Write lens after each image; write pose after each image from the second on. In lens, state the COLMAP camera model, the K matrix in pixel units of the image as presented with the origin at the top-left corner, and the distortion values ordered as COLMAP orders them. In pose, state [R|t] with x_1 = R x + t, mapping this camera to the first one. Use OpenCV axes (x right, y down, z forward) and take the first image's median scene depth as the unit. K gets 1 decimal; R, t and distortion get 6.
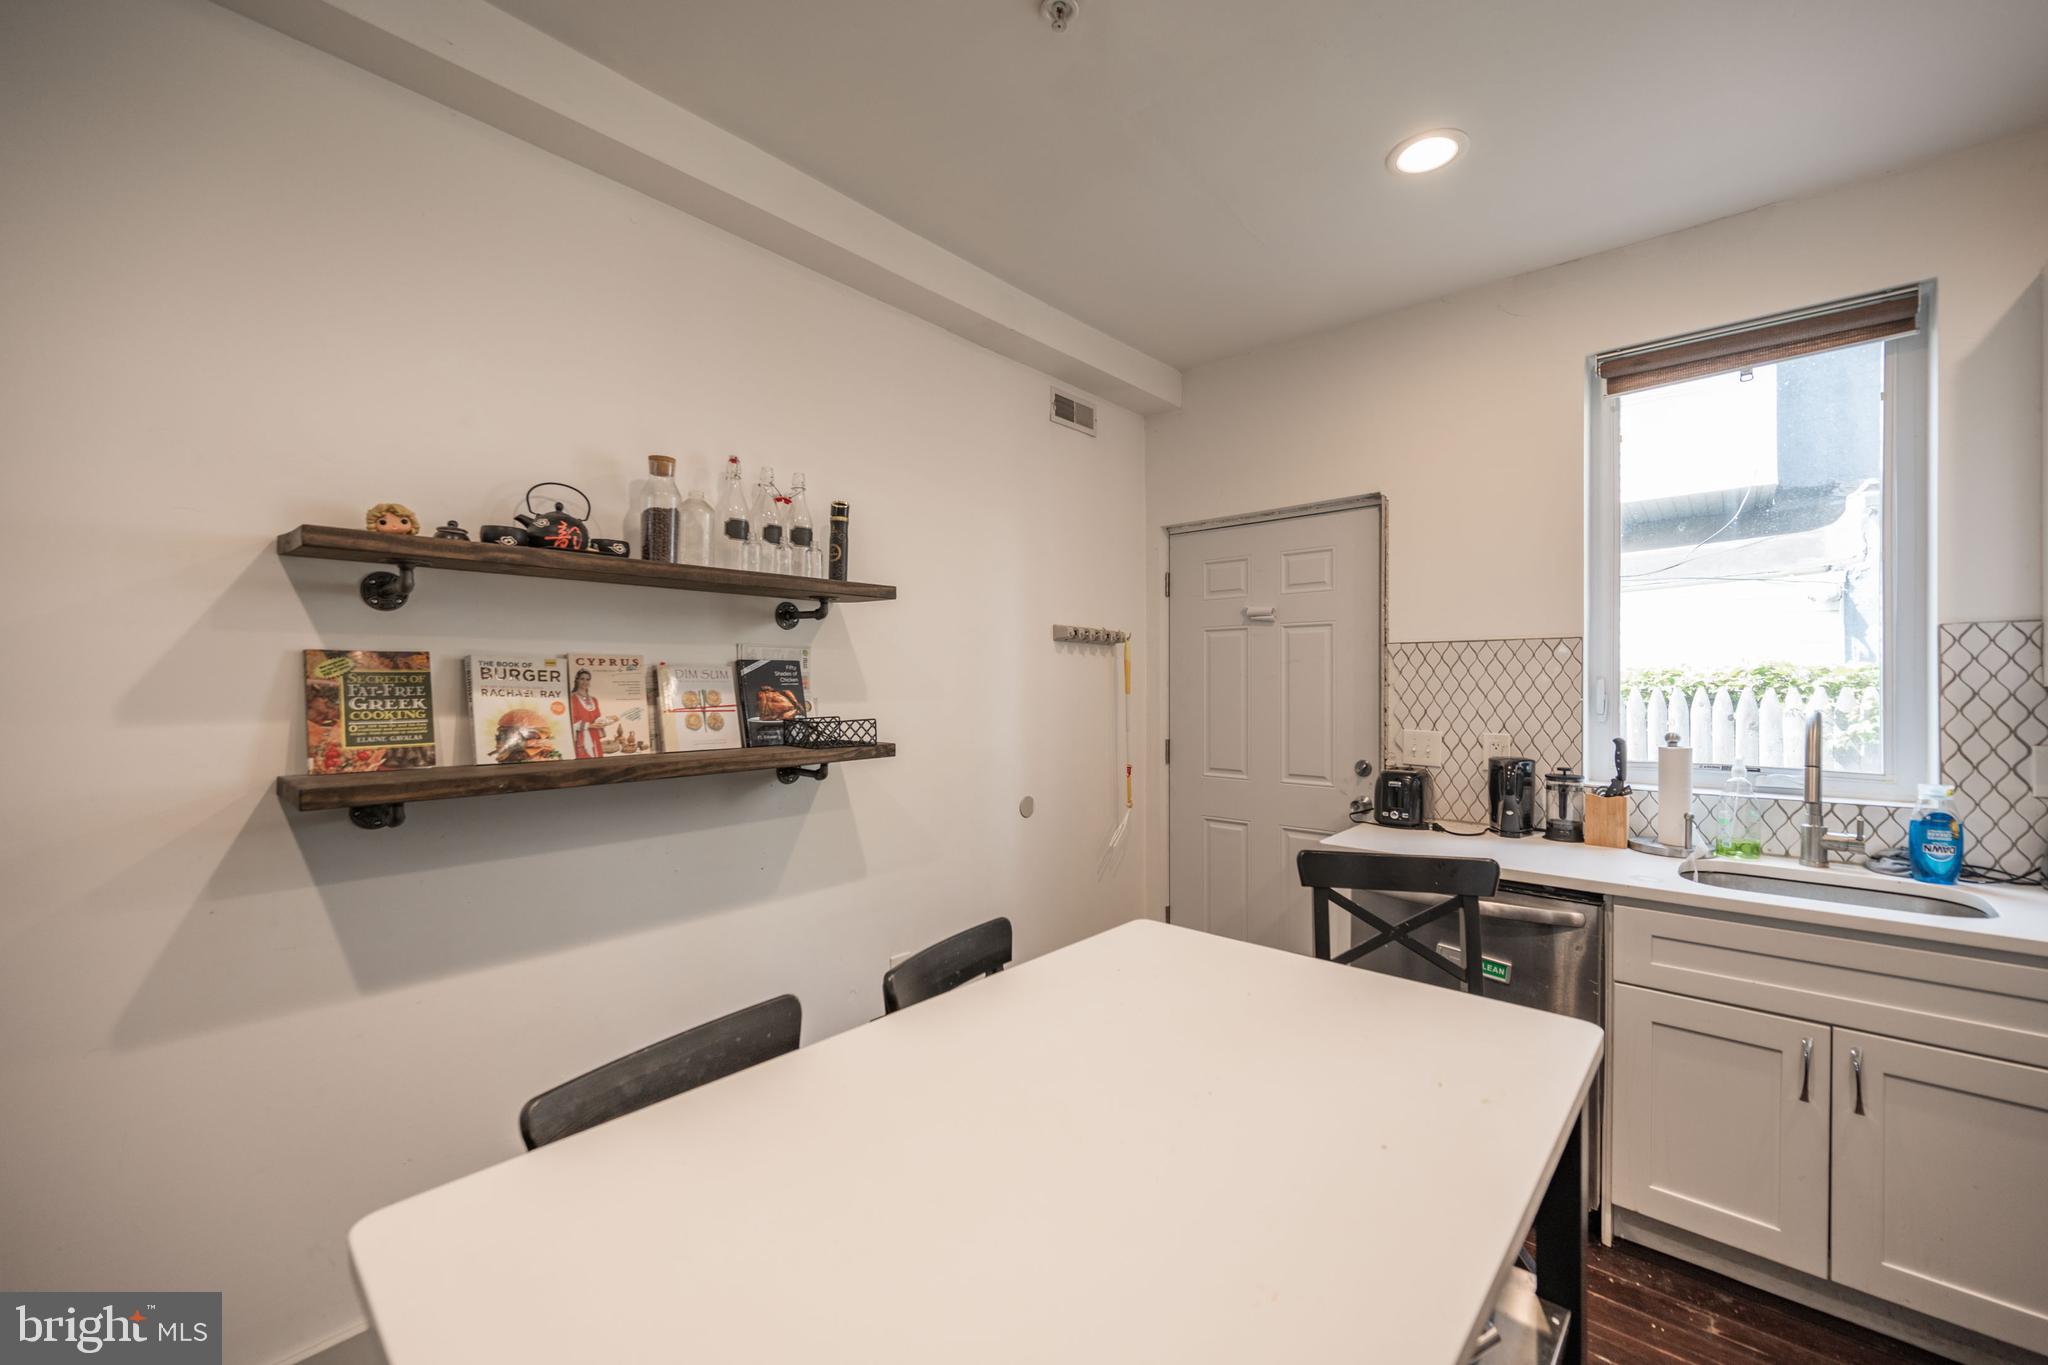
lens RADIAL K [[801.1, 0, 1022.8], [0, 801.1, 690.9], [0, 0, 1]] dist [-0.001339, 0.000624]
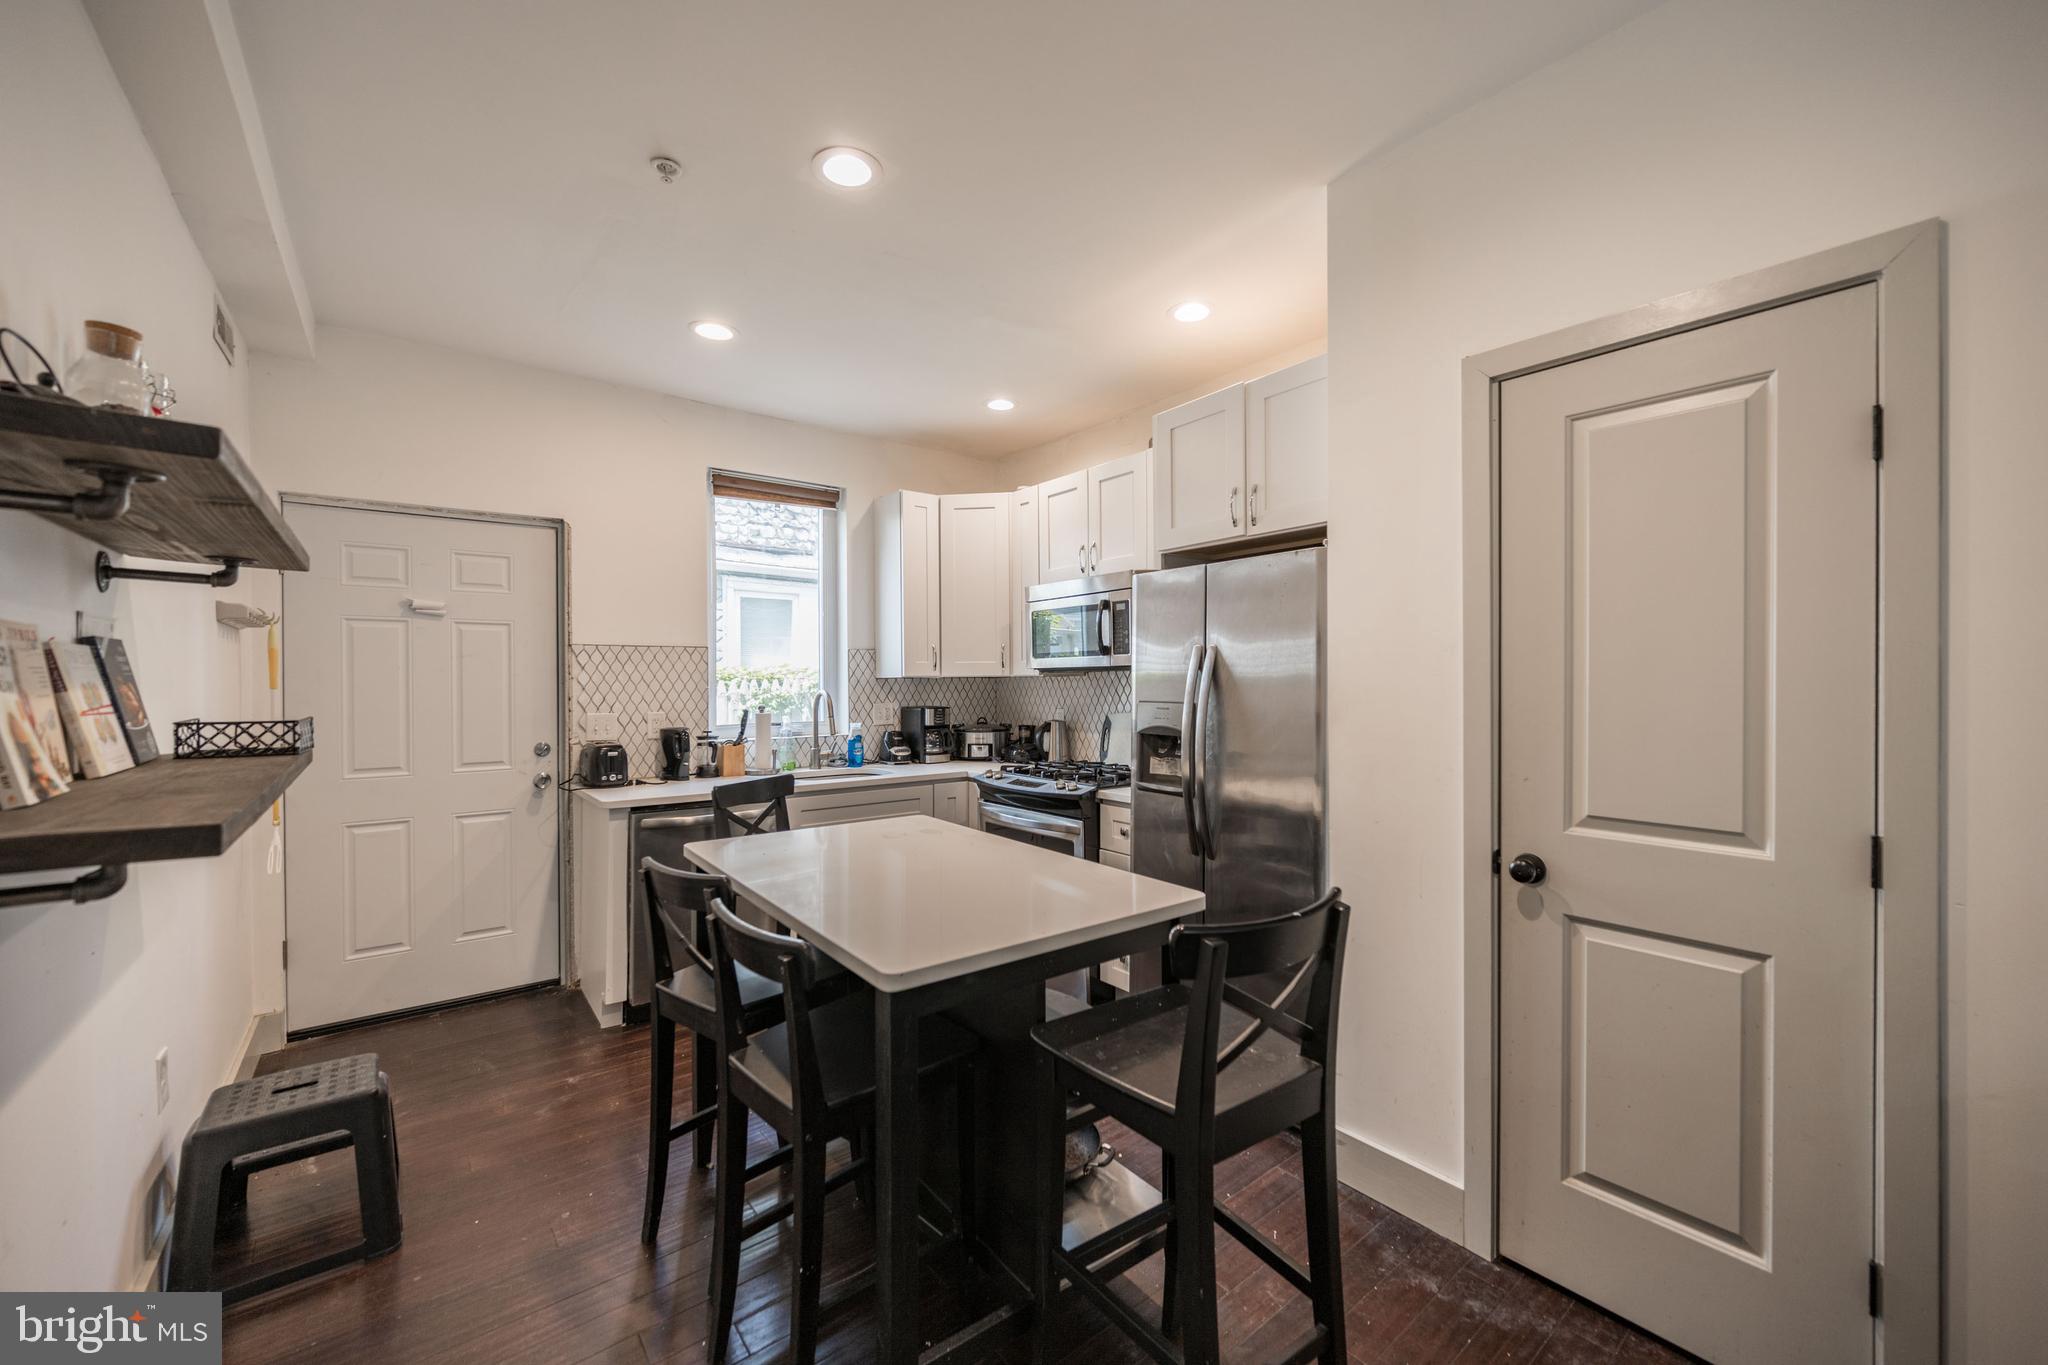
lens RADIAL K [[821.0, 0, 1026.7], [0, 821.0, 685.3], [0, 0, 1]] dist [0.000144, 0.000044]
pose [[0.175540, -0.007668, 0.984442, -0.848272], [0.012189, 0.999910, 0.005615, 0.006475], [-0.984397, 0.011013, 0.175618, 0.119847]]
